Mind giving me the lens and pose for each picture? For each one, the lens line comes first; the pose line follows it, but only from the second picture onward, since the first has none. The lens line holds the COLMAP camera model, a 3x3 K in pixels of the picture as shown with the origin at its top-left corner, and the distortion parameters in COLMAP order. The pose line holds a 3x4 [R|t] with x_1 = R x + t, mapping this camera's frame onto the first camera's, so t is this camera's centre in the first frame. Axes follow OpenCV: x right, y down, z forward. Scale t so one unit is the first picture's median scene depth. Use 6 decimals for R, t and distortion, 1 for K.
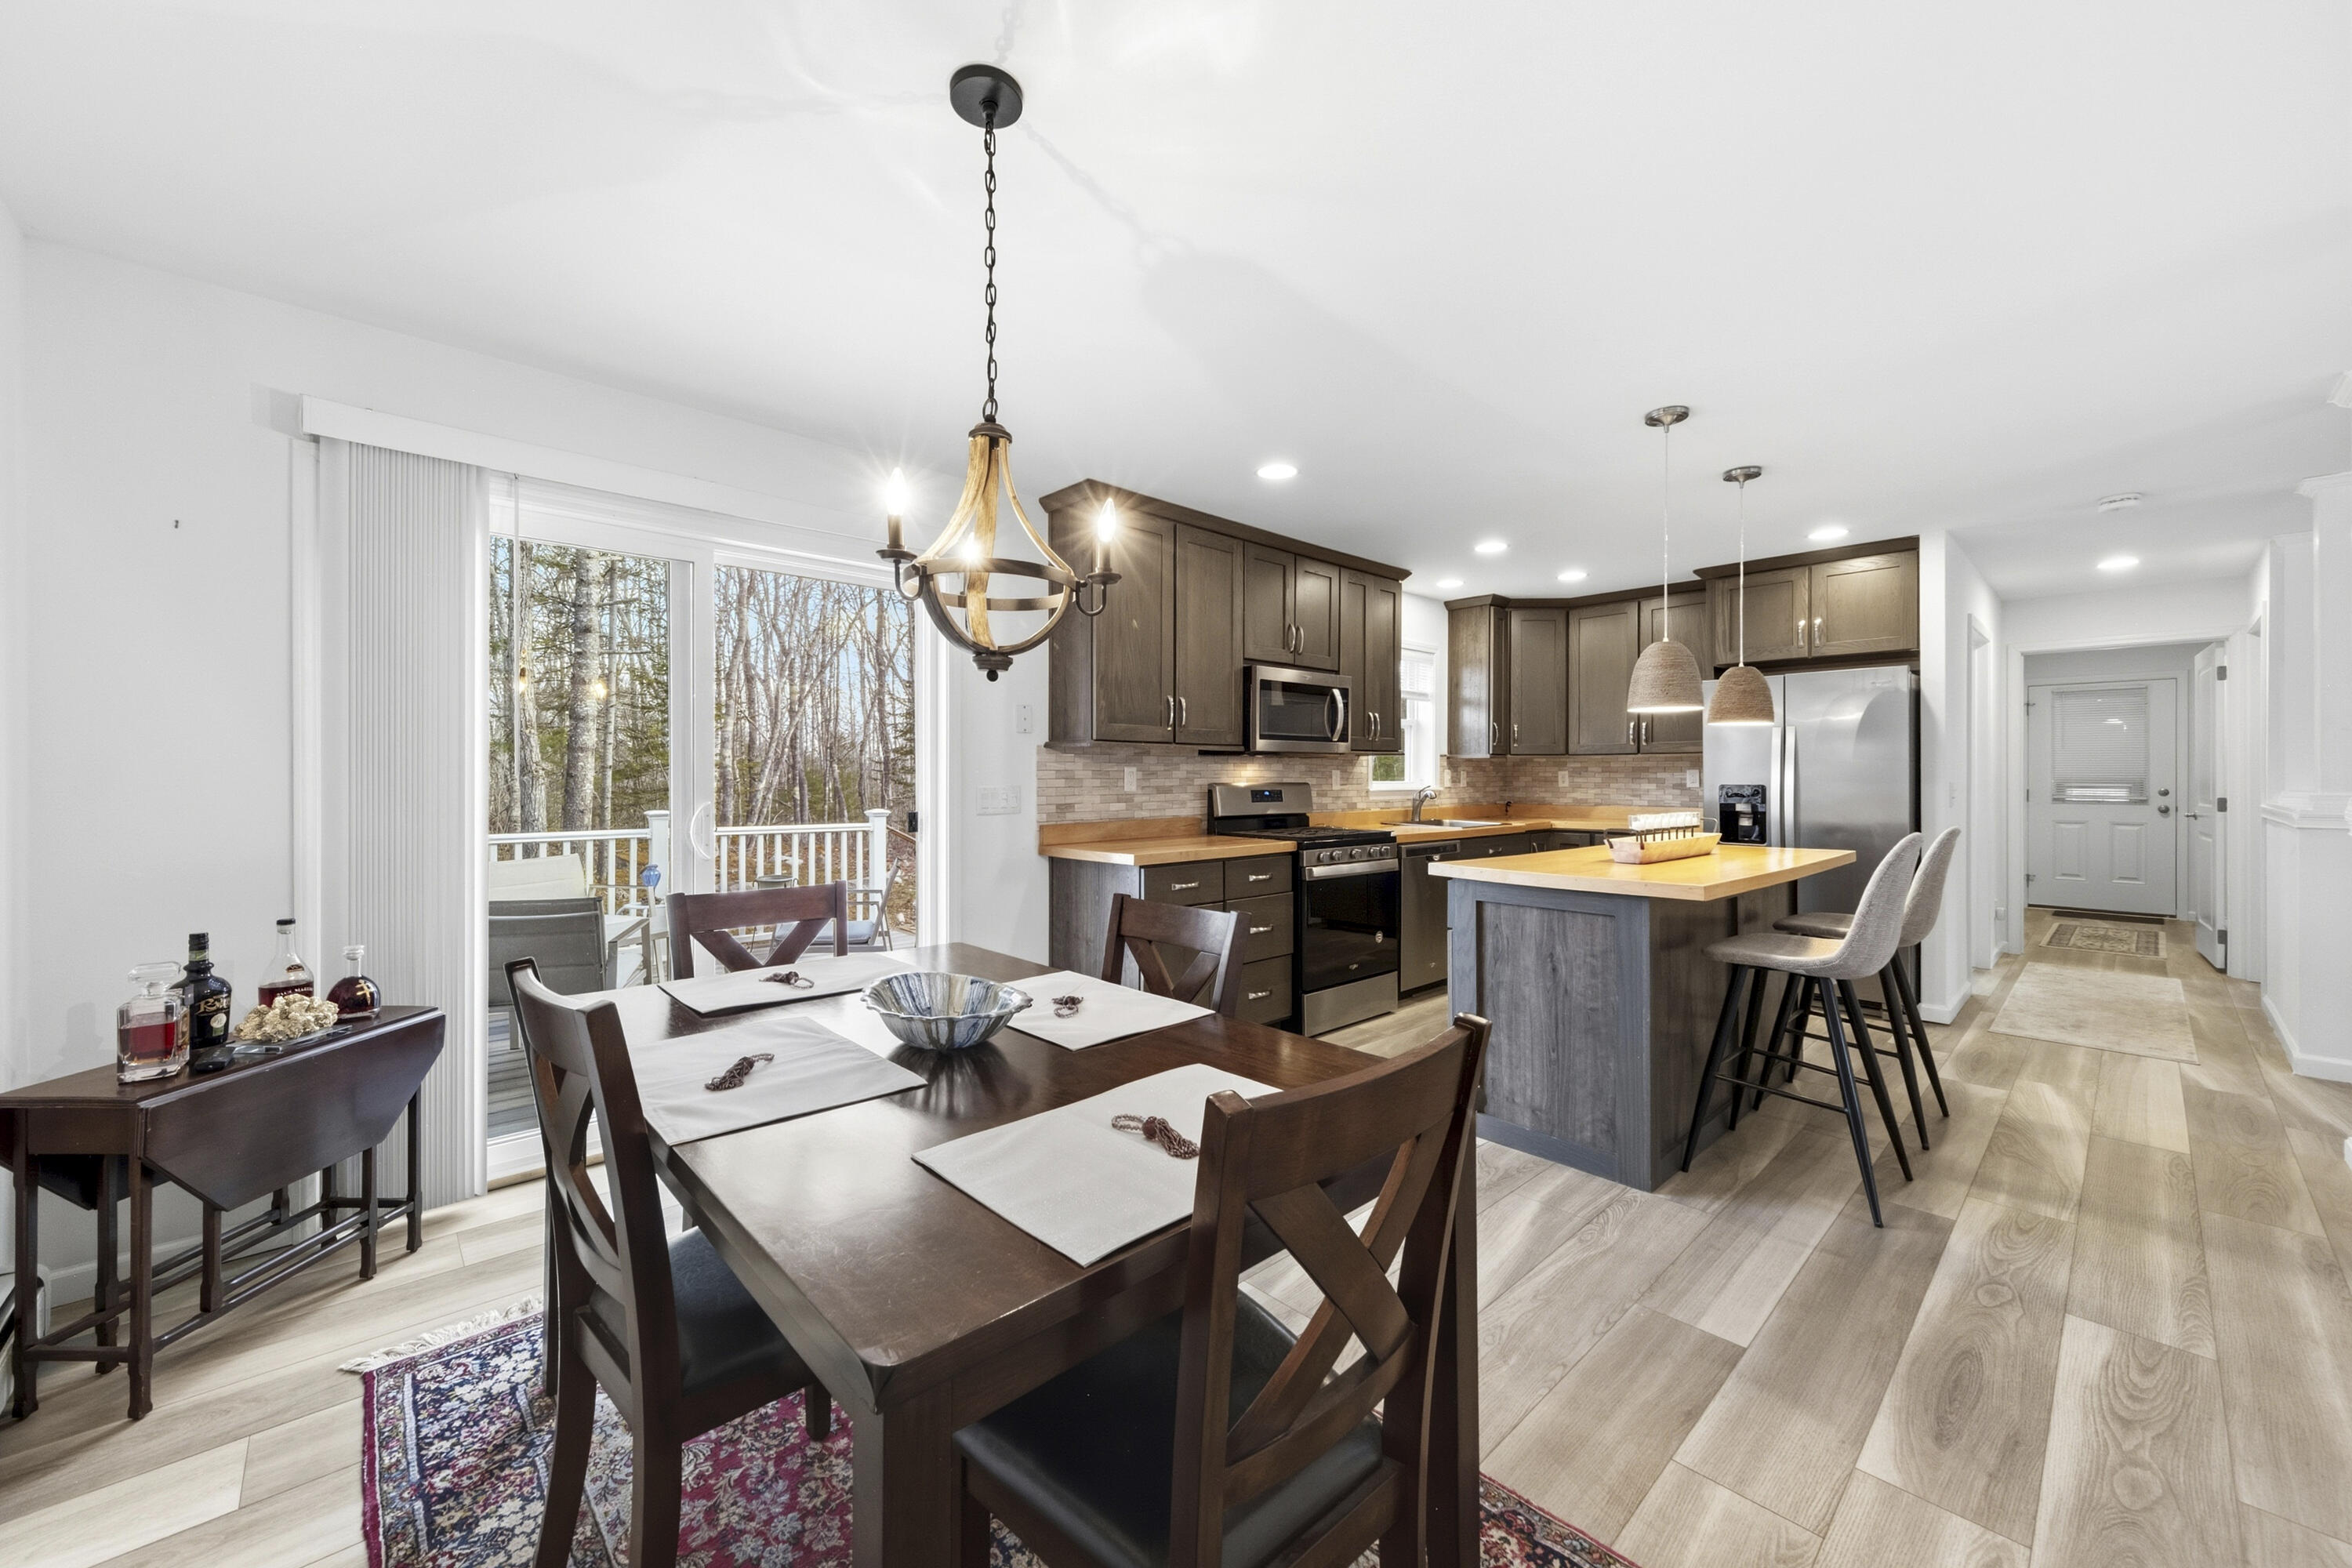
lens RADIAL K [[895.3, 0, 1197.8], [0, 895.3, 774.4], [0, 0, 1]] dist [0.014012, -0.001543]
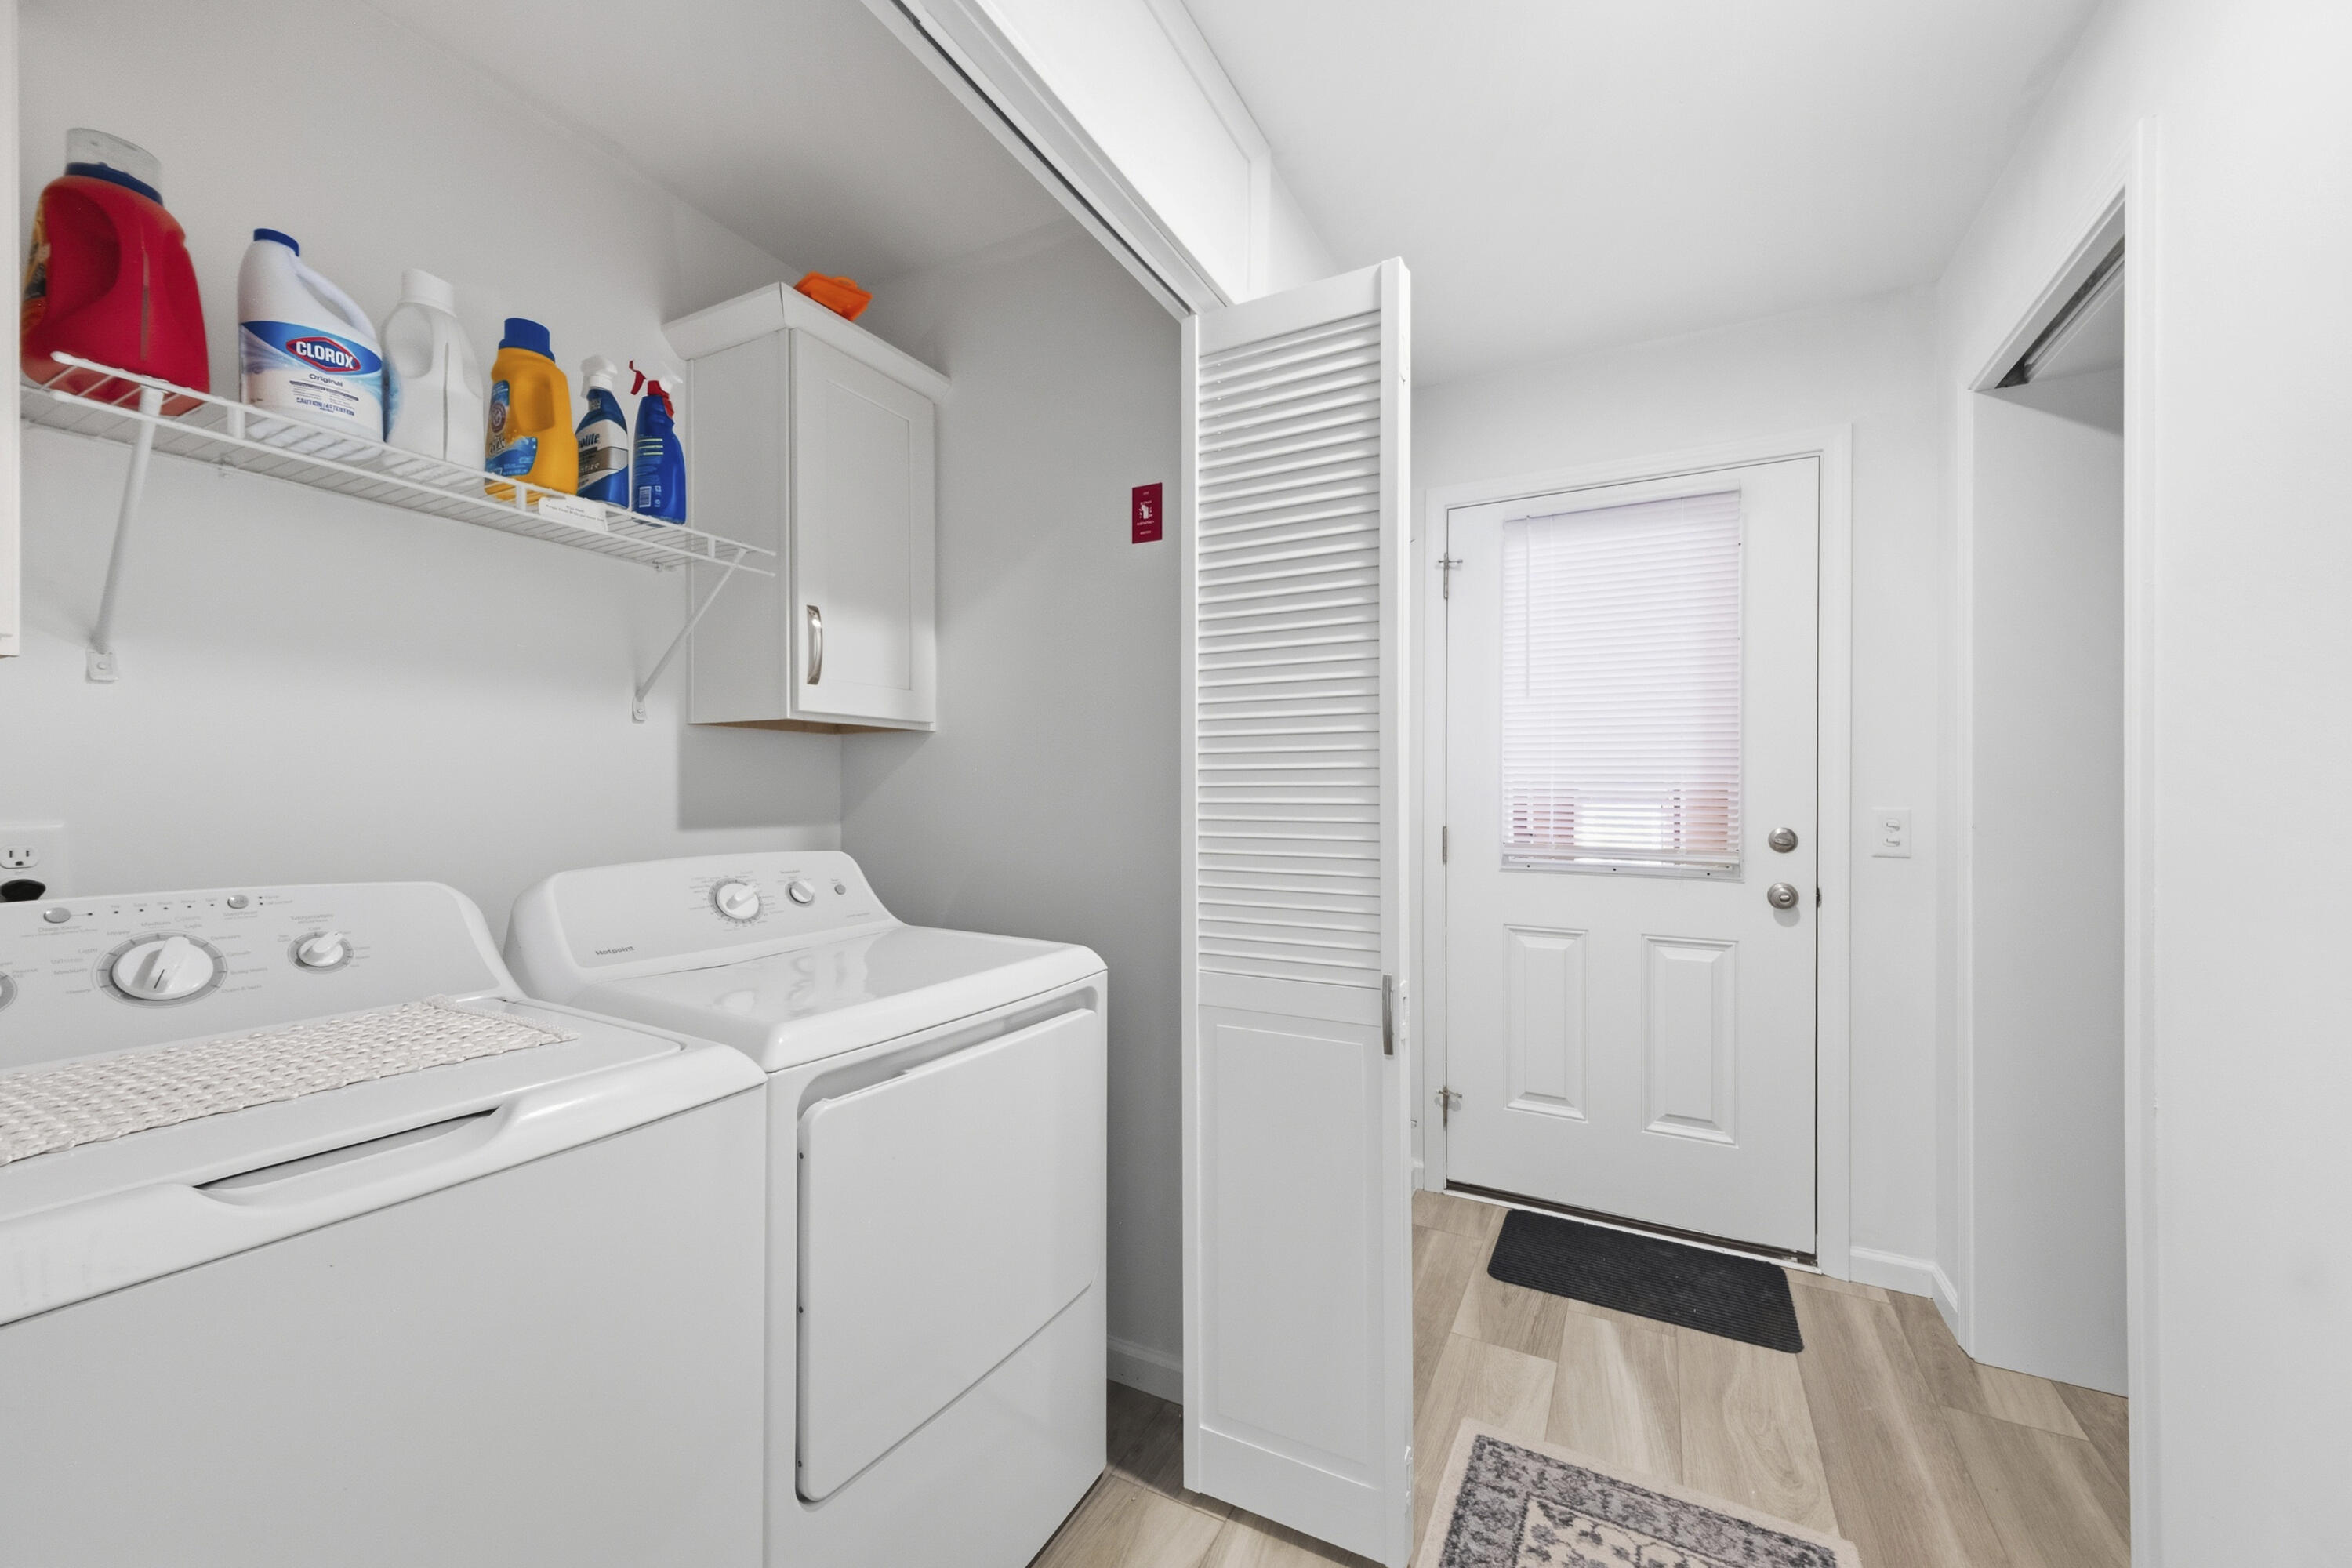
lens RADIAL K [[895.3, 0, 1177.6], [0, 895.3, 792.8], [0, 0, 1]] dist [0.014012, -0.001543]
pose [[0.952408, 0.002203, 0.304818, 1.165657], [-0.003329, 0.999989, 0.003176, 0.006377], [-0.304808, -0.004040, 0.952405, 1.158404]]
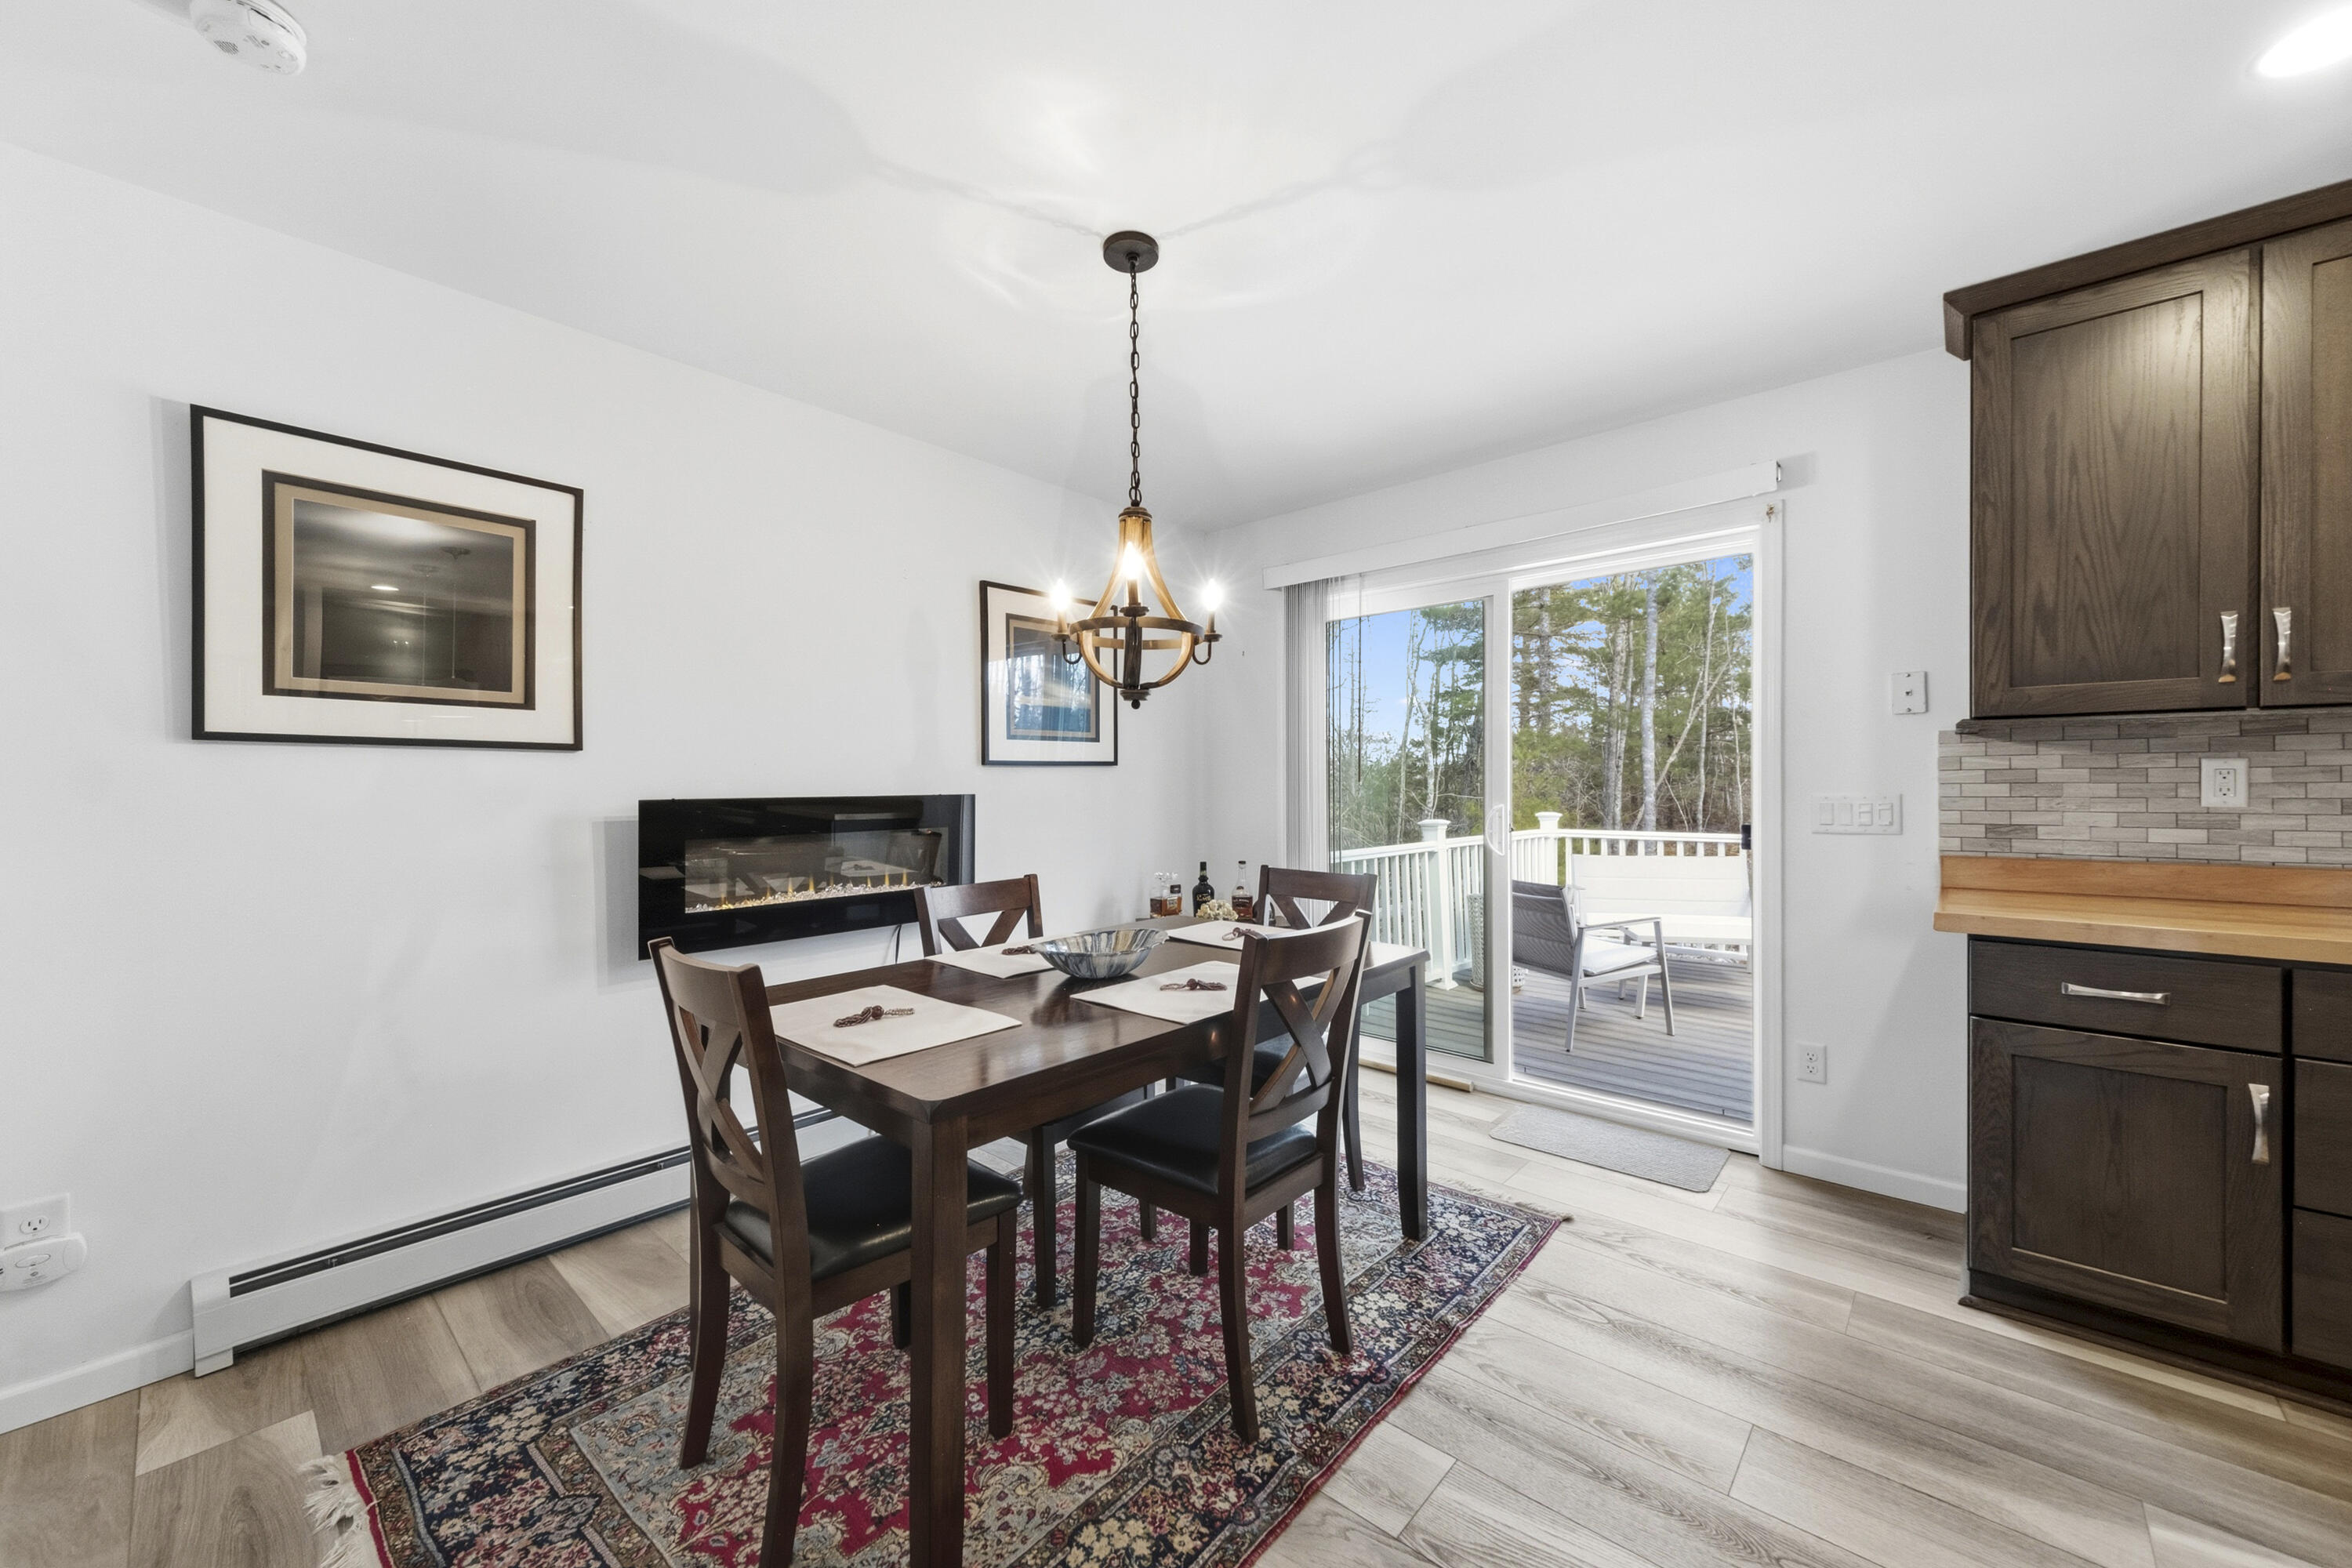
lens RADIAL K [[895.3, 0, 1180.2], [0, 895.3, 793.0], [0, 0, 1]] dist [0.014012, -0.001543]
pose [[0.065795, 0.007711, -0.997803, 0.425993], [0.006834, 0.999943, 0.008178, 0.002793], [0.997810, -0.007357, 0.065739, 0.395549]]
